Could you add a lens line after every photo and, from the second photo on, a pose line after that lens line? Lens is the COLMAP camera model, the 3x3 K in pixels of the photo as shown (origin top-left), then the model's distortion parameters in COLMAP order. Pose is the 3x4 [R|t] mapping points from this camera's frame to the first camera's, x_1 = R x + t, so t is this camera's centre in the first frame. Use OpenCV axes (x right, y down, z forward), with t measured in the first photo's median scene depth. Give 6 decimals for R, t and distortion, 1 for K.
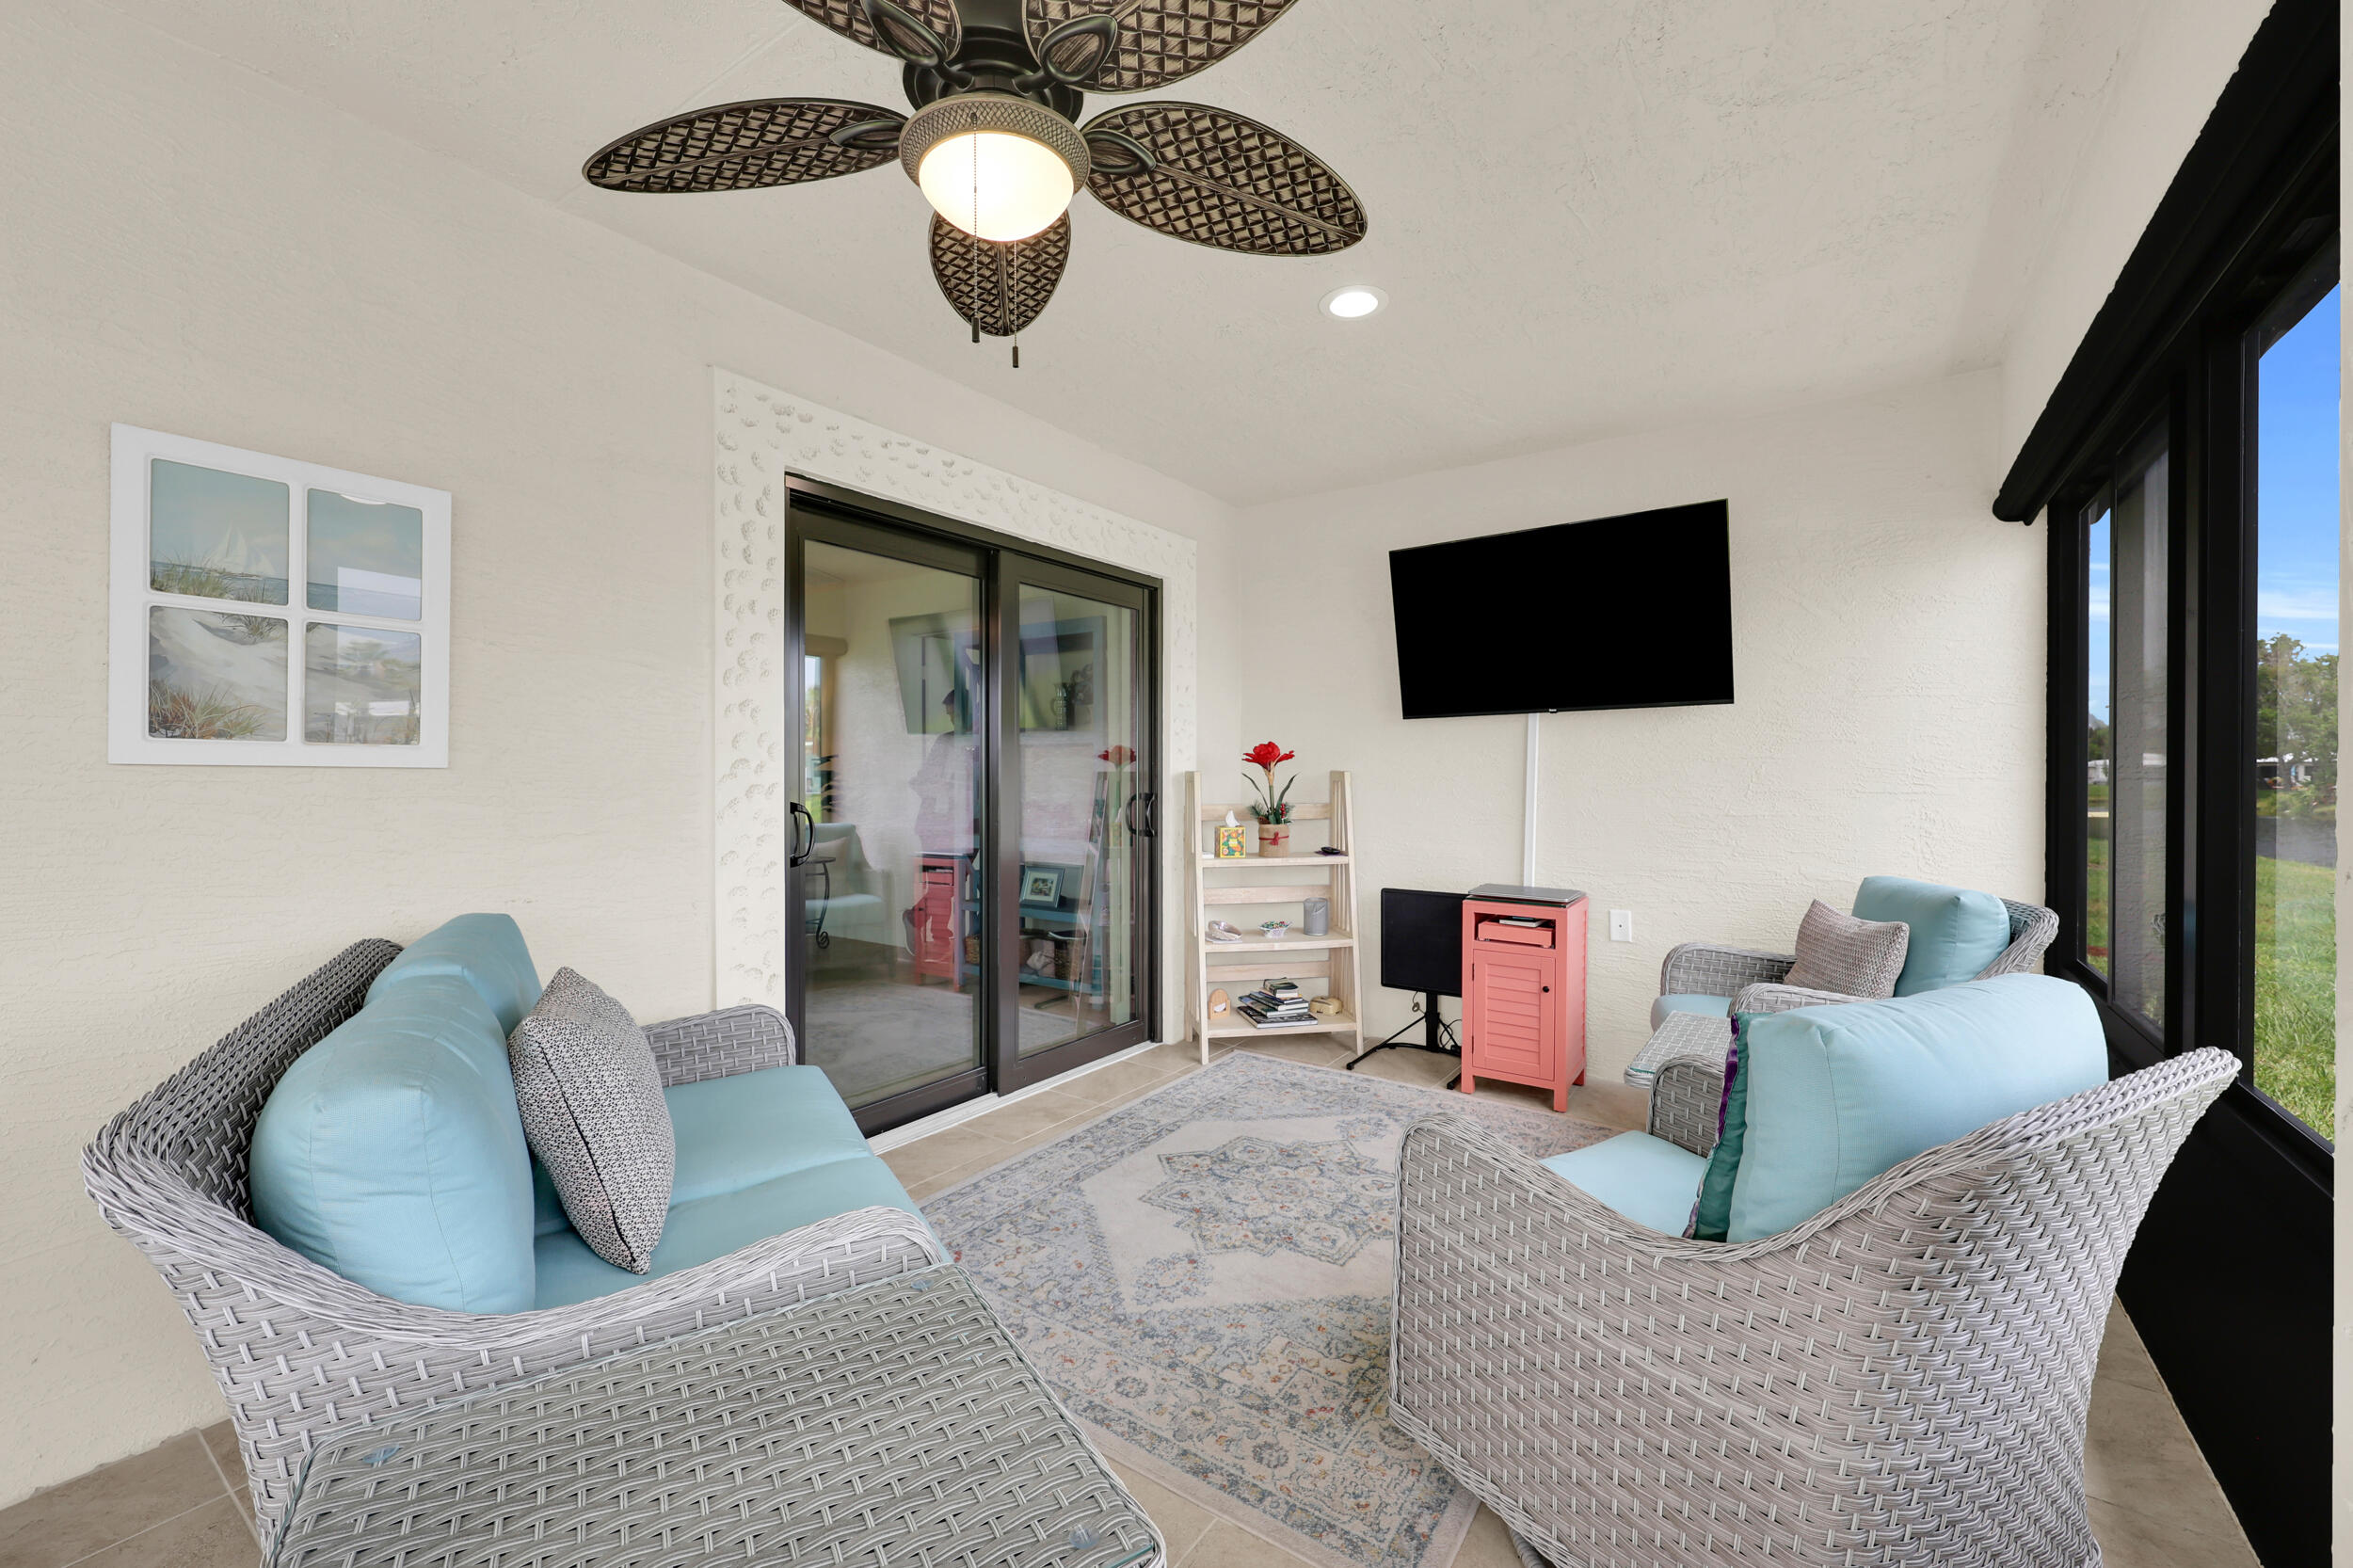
lens RADIAL K [[970.5, 0, 1176.5], [0, 970.5, 784.0], [0, 0, 1]] dist [-0.001262, -0.000019]
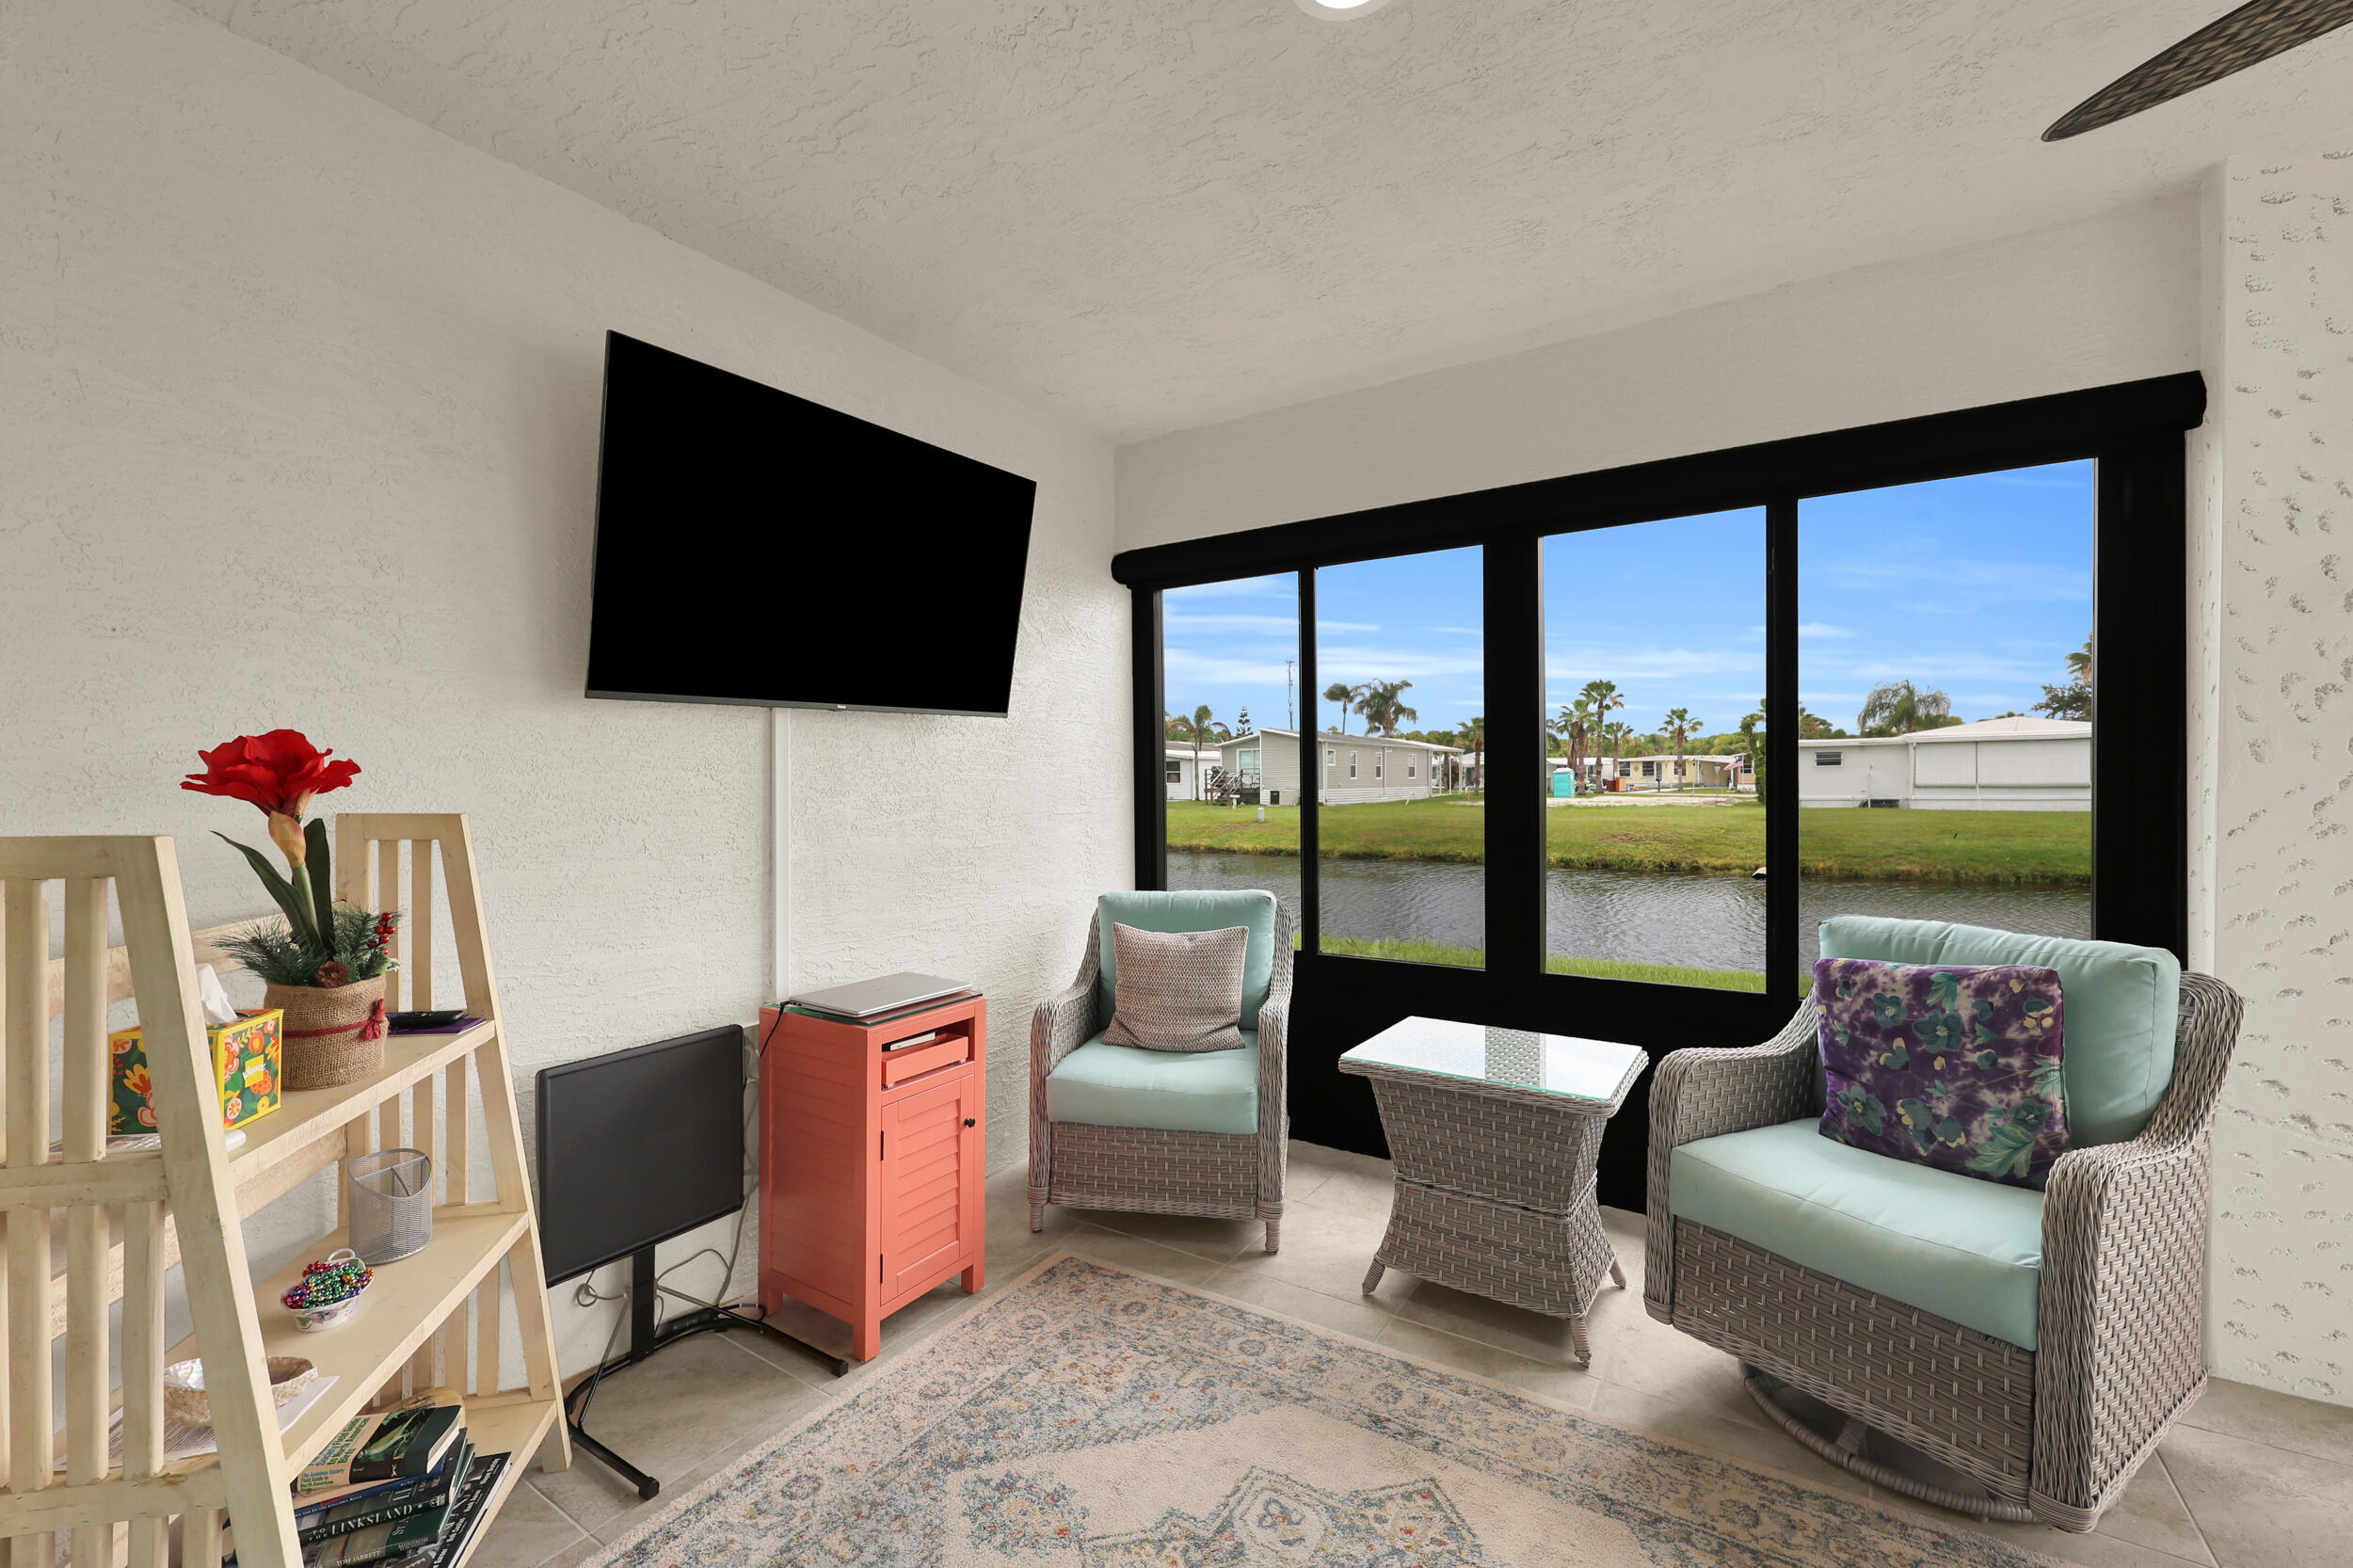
lens RADIAL K [[970.5, 0, 1176.5], [0, 970.5, 784.0], [0, 0, 1]] dist [-0.001262, -0.000019]
pose [[-0.069419, -0.009194, 0.997545, -0.279782], [0.001190, 0.999956, 0.009299, -0.030789], [-0.997587, 0.001833, -0.069405, 0.822383]]
